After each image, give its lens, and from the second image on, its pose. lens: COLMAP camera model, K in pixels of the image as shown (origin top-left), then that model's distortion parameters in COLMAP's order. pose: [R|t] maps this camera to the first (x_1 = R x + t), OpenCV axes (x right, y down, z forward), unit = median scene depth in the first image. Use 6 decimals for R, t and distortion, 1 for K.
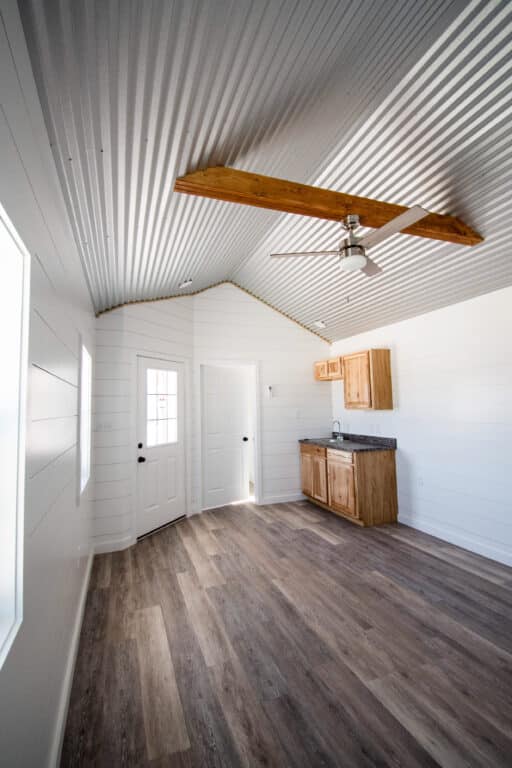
lens RADIAL K [[356.0, 0, 253.8], [0, 356.0, 379.8], [0, 0, 1]] dist [0.001634, -0.000207]
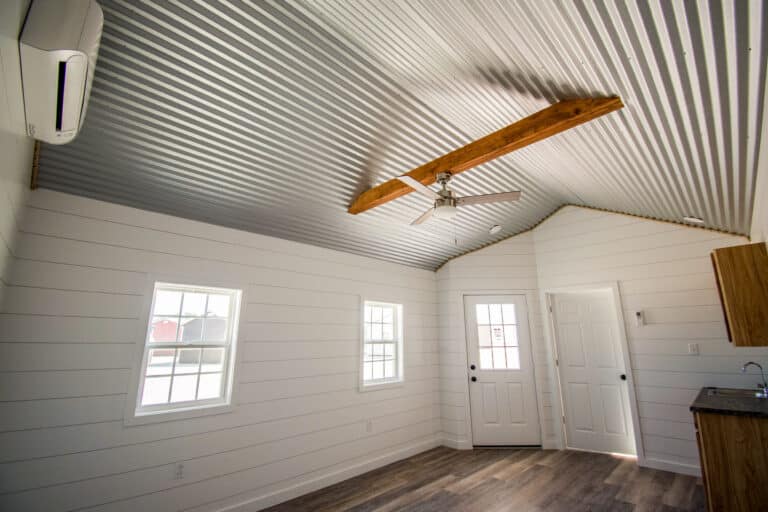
lens RADIAL K [[336.1, 0, 389.0], [0, 336.1, 256.0], [0, 0, 1]] dist [0.026028, -0.027262]
pose [[0.409704, -0.191725, -0.891843, 0.659004], [0.062658, 0.981269, -0.182166, -0.001267], [0.910064, 0.018753, 0.414043, 0.222873]]
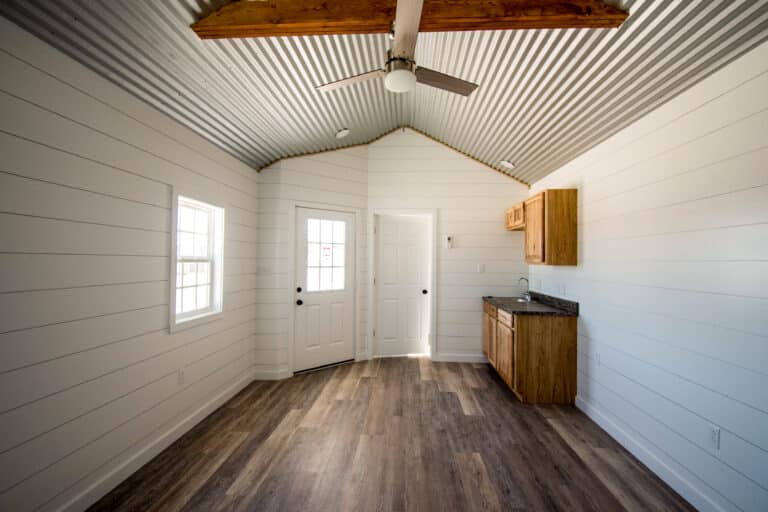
lens RADIAL K [[351.3, 0, 386.4], [0, 351.3, 254.5], [0, 0, 1]] dist [0.000558, -0.000200]
pose [[0.914905, 0.024660, -0.402916, 0.336879], [-0.000648, 0.998221, 0.059623, 0.013244], [0.403670, -0.054288, 0.913293, 0.128835]]
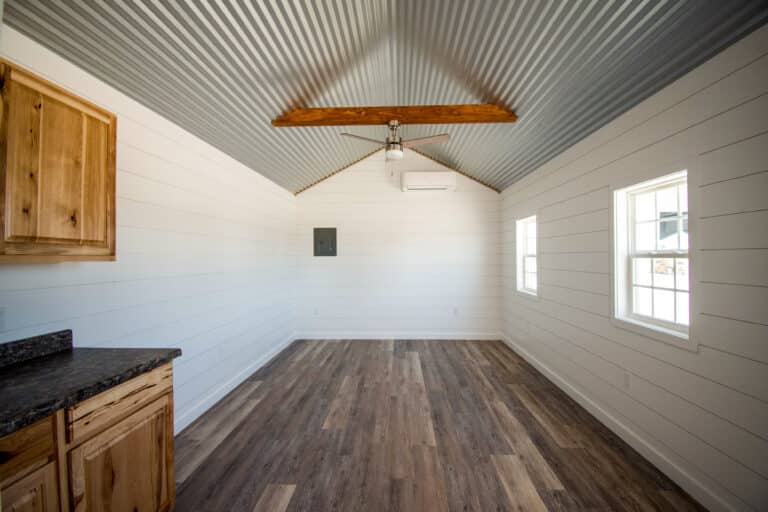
lens RADIAL K [[336.1, 0, 389.0], [0, 336.1, 256.0], [0, 0, 1]] dist [0.026028, -0.027262]
pose [[-0.926020, 0.029443, 0.376324, -0.119028], [-0.001569, 0.996644, -0.081838, 0.114737], [-0.377470, -0.076374, -0.922867, 1.290710]]
